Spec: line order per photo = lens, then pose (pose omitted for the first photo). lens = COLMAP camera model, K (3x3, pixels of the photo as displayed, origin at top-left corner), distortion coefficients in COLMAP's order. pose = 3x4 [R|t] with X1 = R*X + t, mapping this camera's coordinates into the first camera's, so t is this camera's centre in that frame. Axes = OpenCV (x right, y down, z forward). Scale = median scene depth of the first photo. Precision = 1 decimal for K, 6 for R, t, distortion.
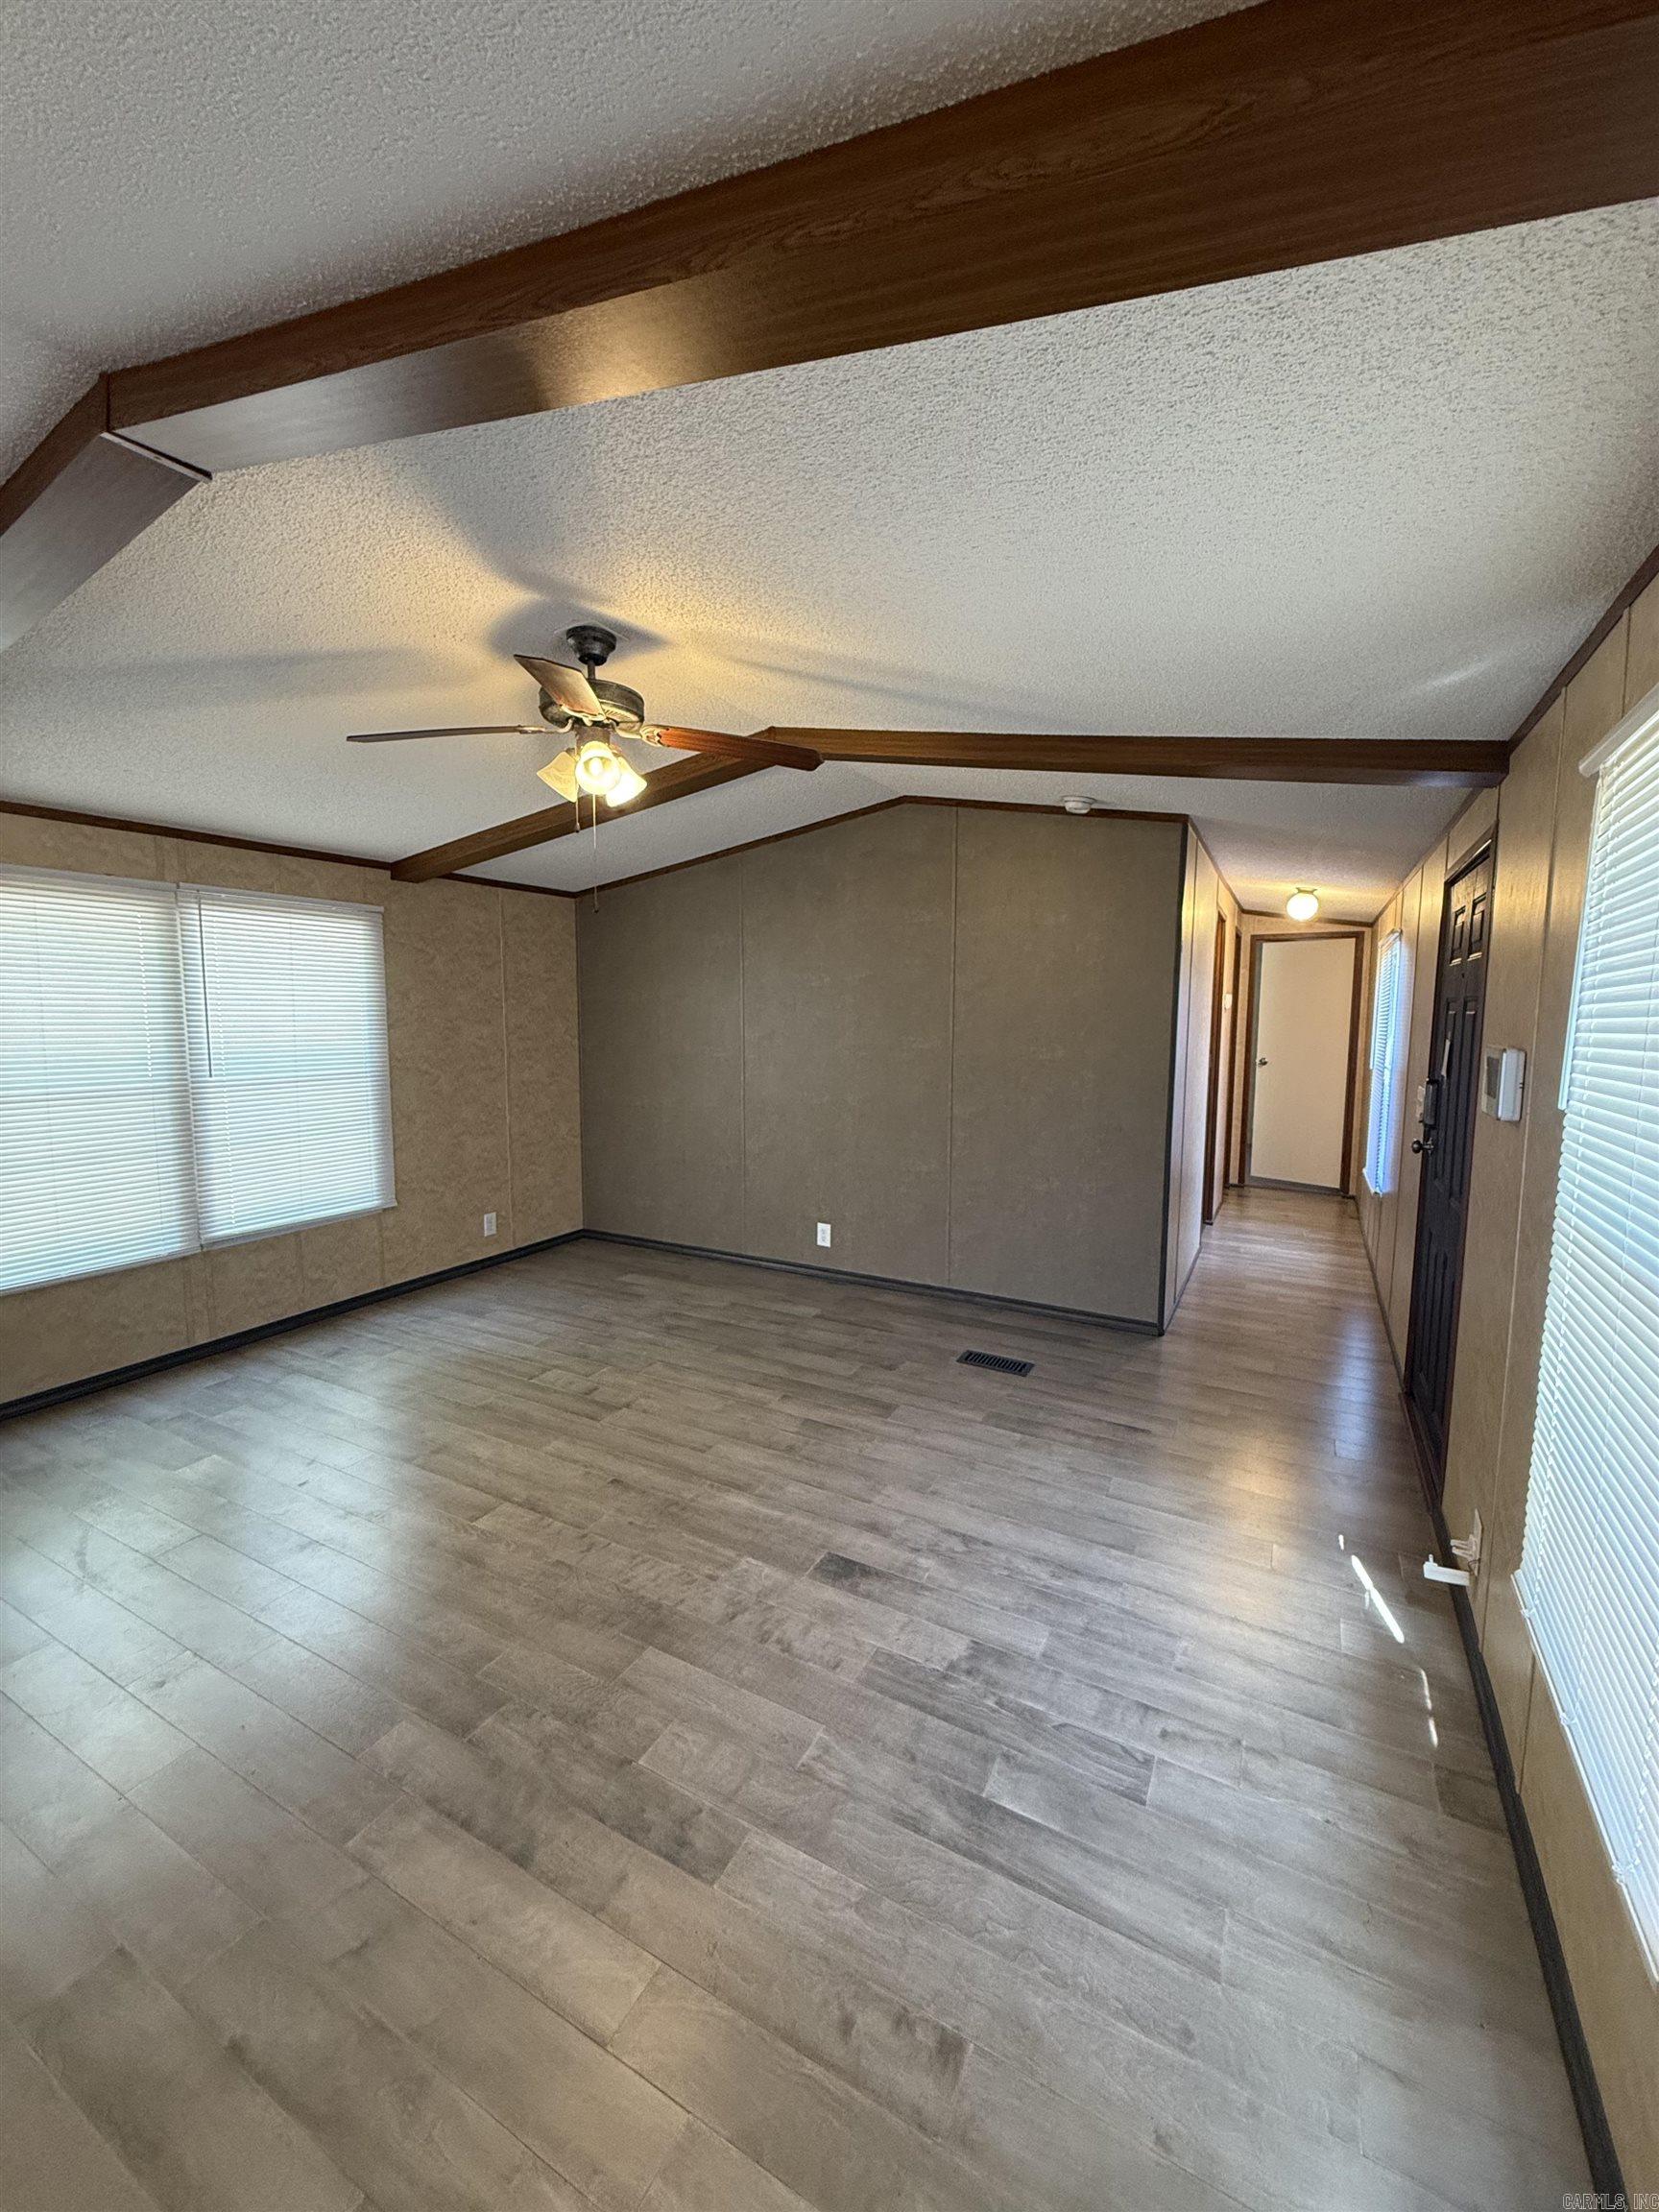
lens RADIAL K [[884.9, 0, 830.0], [0, 884.9, 1102.3], [0, 0, 1]] dist [0.000273, -0.000082]
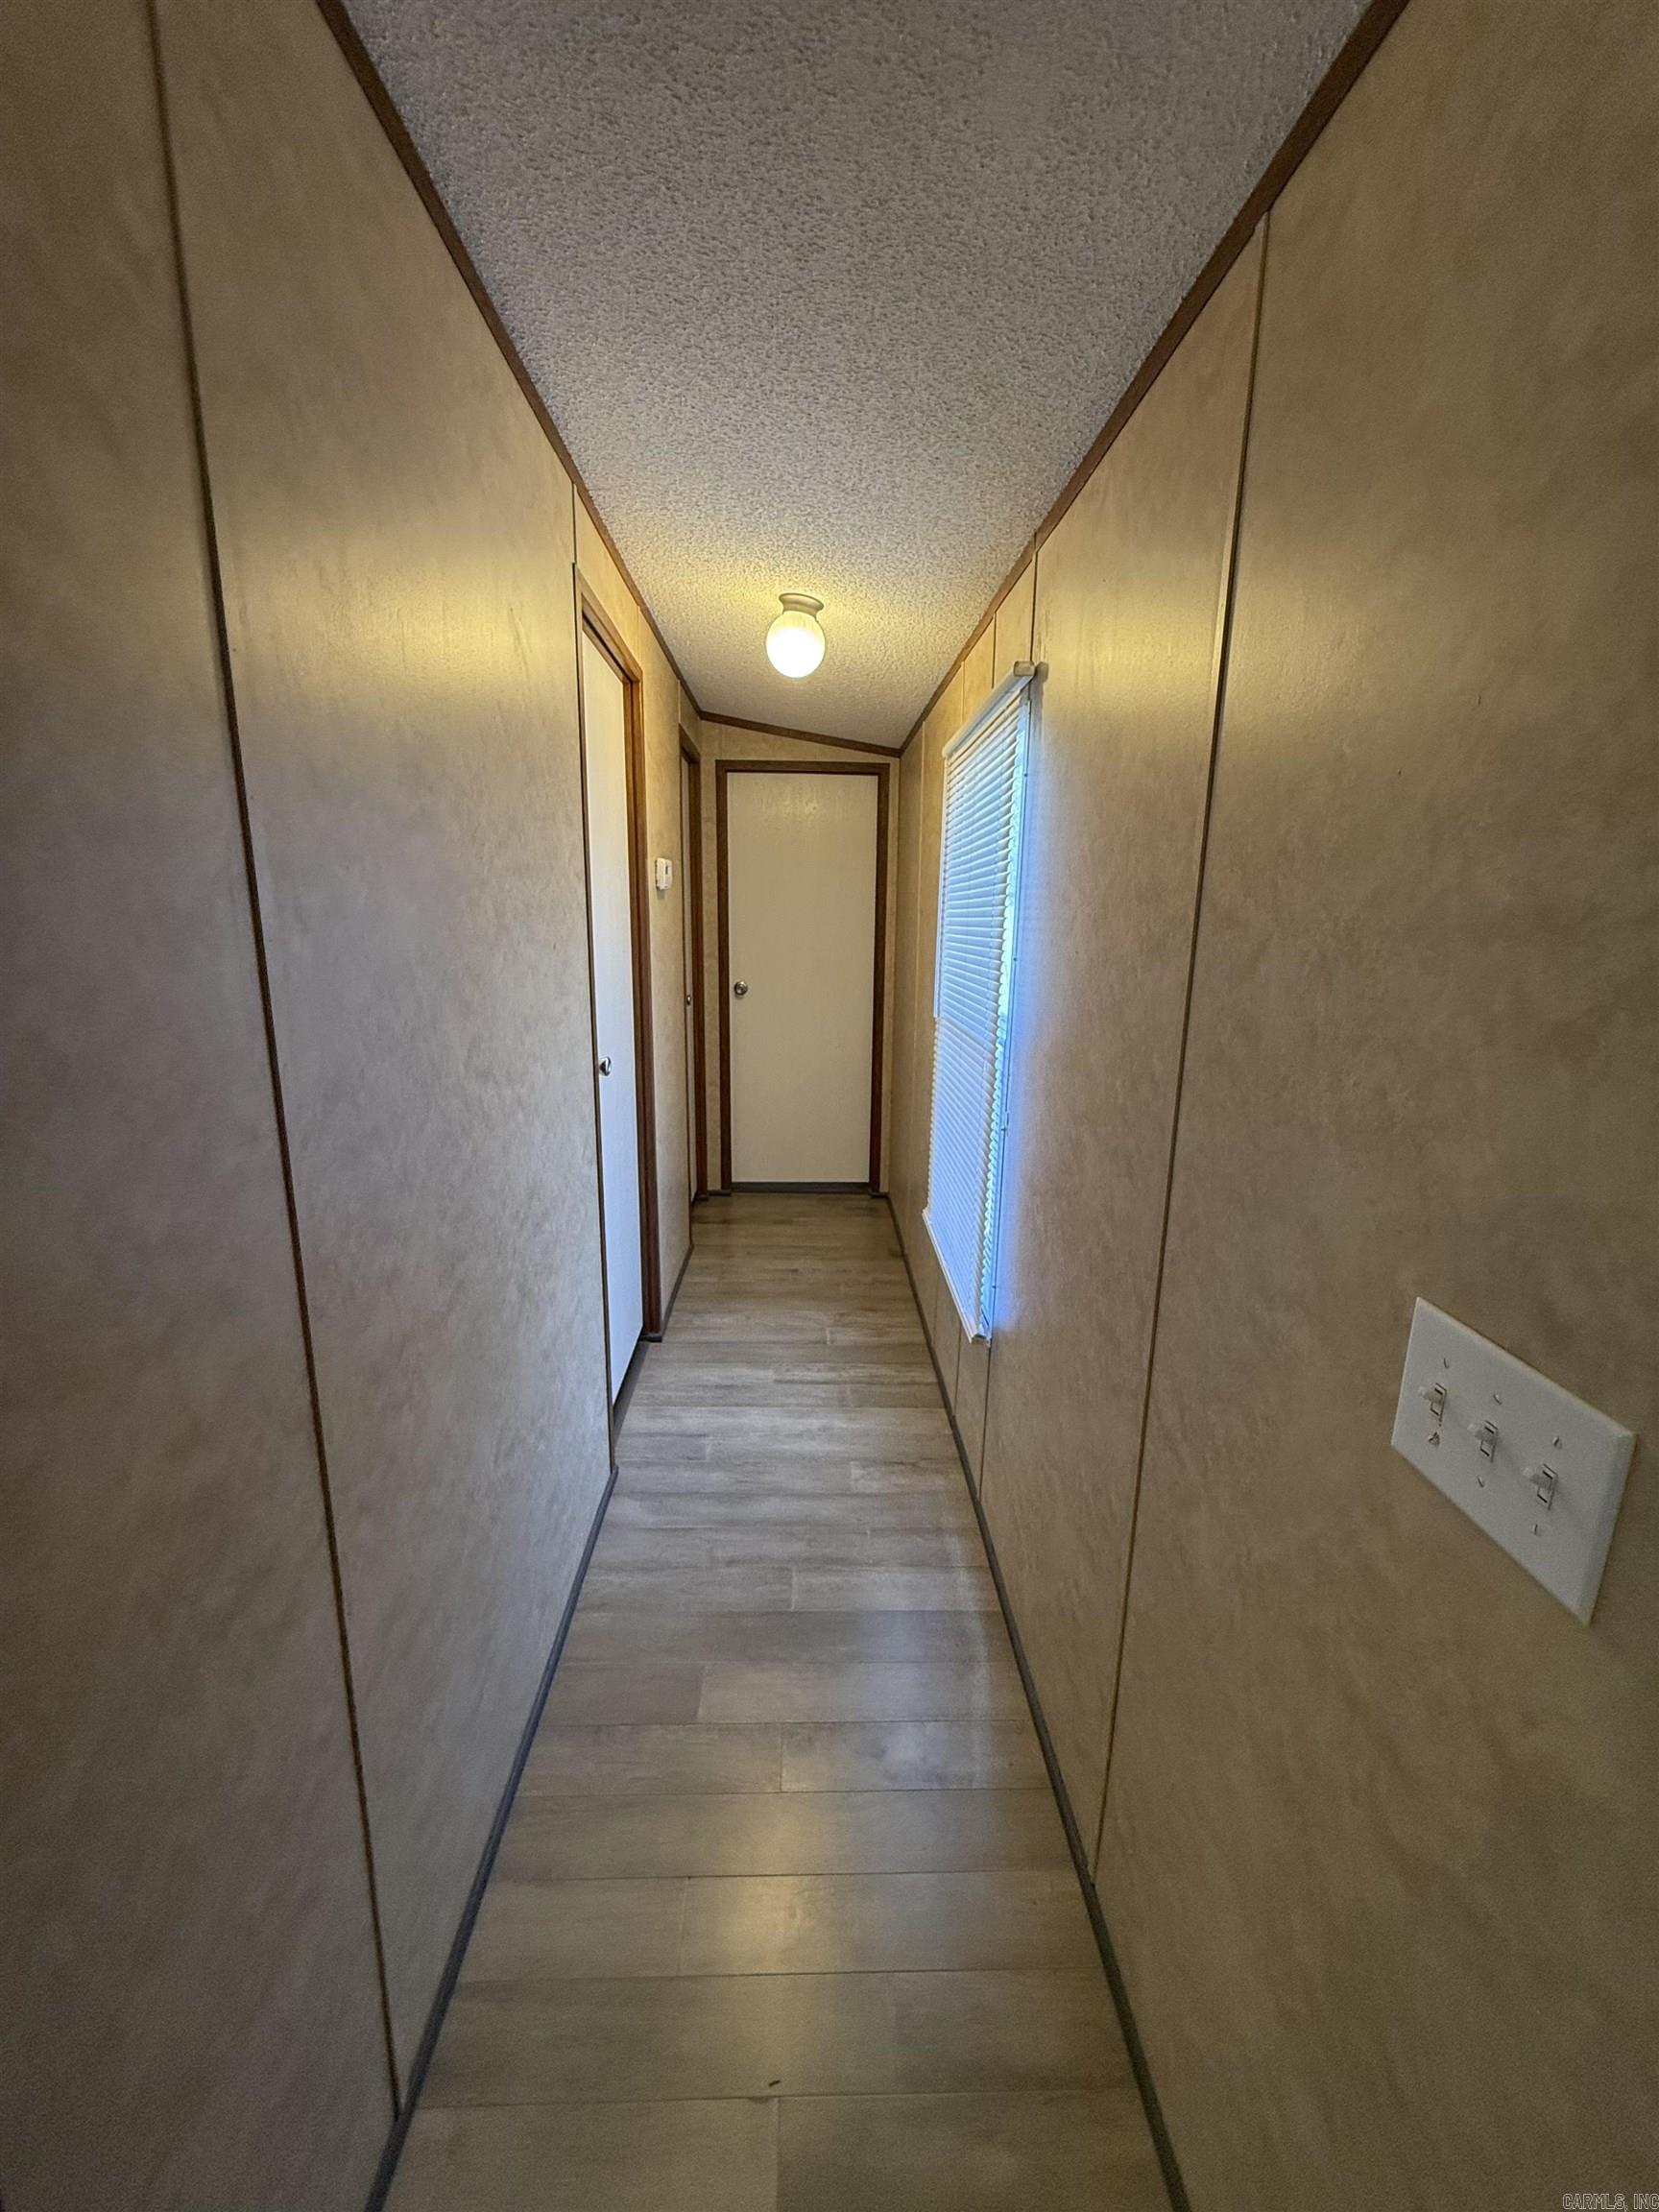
lens RADIAL K [[884.9, 0, 830.0], [0, 884.9, 1102.3], [0, 0, 1]] dist [0.000273, -0.000082]
pose [[0.865432, -0.097460, 0.491457, 0.285435], [0.037795, 0.990803, 0.129928, -0.051859], [-0.499600, -0.093869, 0.861156, 0.546301]]
